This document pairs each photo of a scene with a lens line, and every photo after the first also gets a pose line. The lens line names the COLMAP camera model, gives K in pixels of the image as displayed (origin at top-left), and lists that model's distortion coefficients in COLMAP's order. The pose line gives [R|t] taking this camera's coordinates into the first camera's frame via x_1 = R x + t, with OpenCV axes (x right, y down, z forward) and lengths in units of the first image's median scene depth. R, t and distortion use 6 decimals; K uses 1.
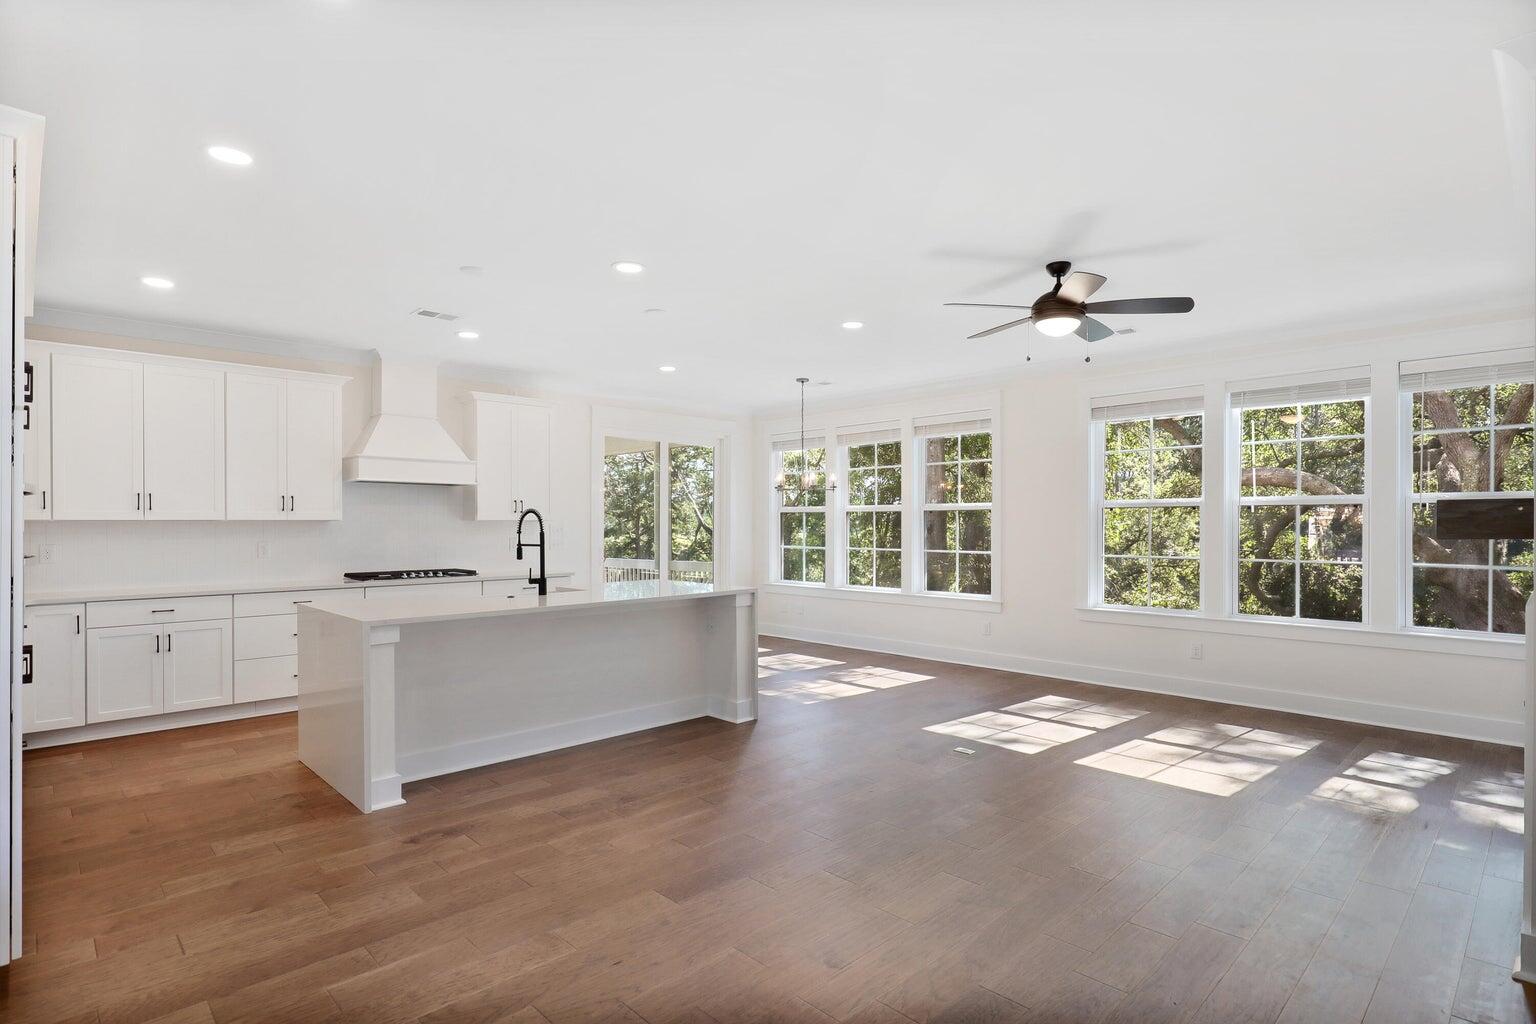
lens RADIAL K [[785.4, 0, 768.0], [0, 785.4, 512.0], [0, 0, 1]] dist [-0.000141, -0.000014]
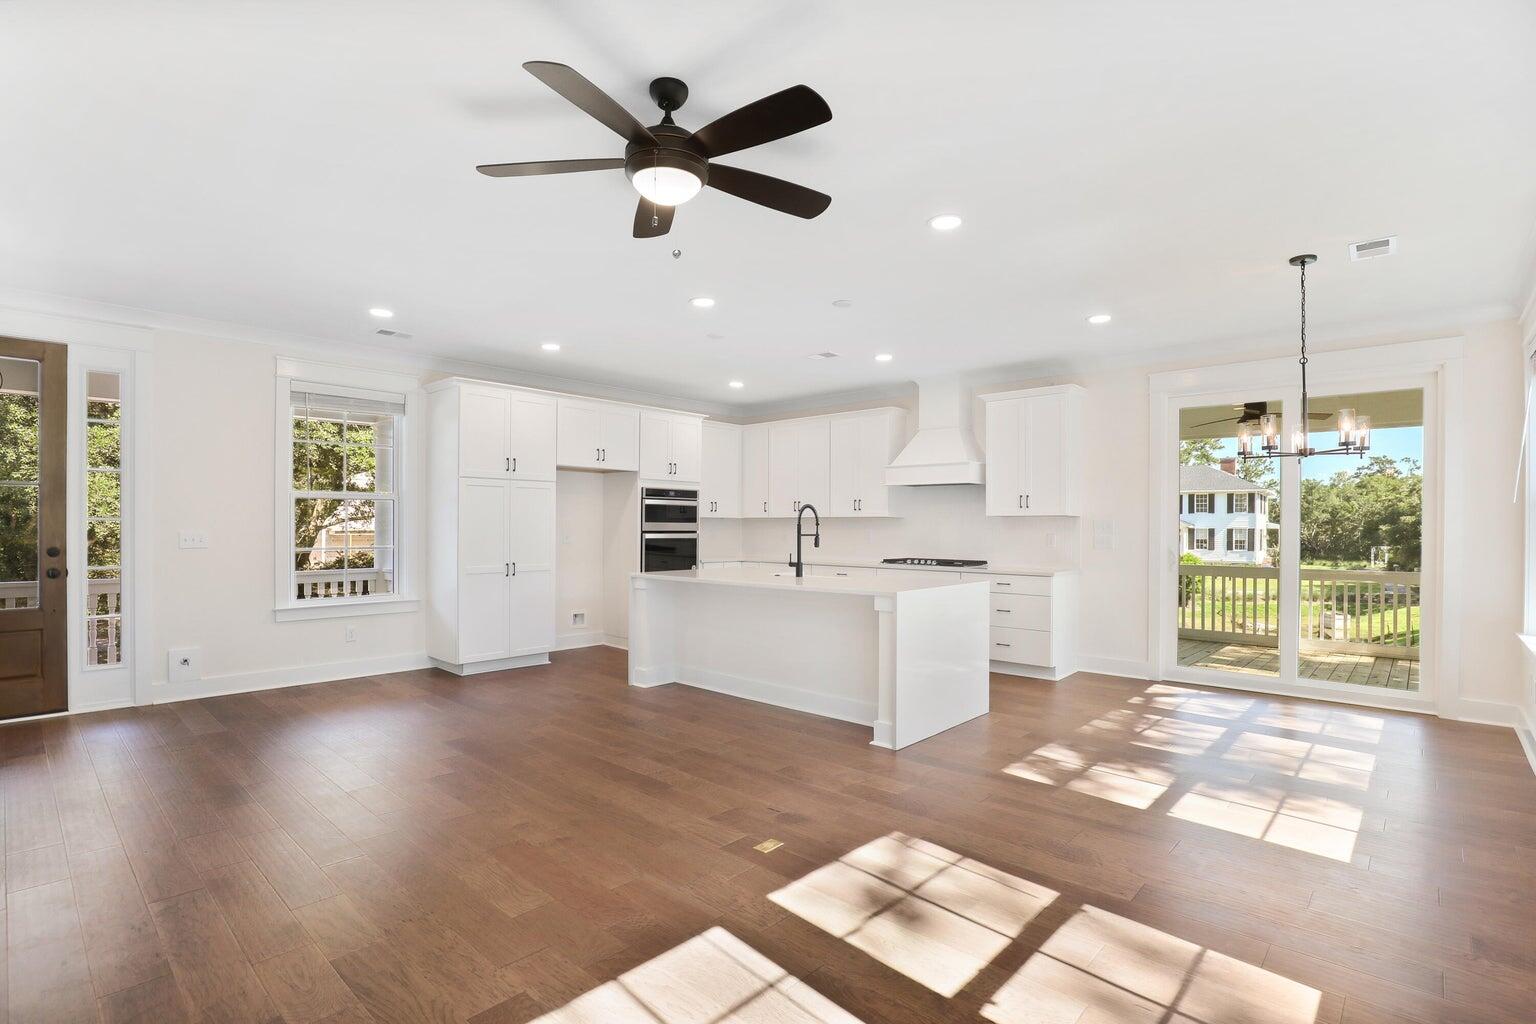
lens RADIAL K [[734.3, 0, 768.0], [0, 734.3, 512.0], [0, 0, 1]] dist [-0.000229, -0.000083]
pose [[0.053317, -0.016696, -0.998438, 0.805444], [0.009185, 0.999826, -0.016229, 0.024746], [0.998535, -0.008305, 0.053461, 0.879669]]
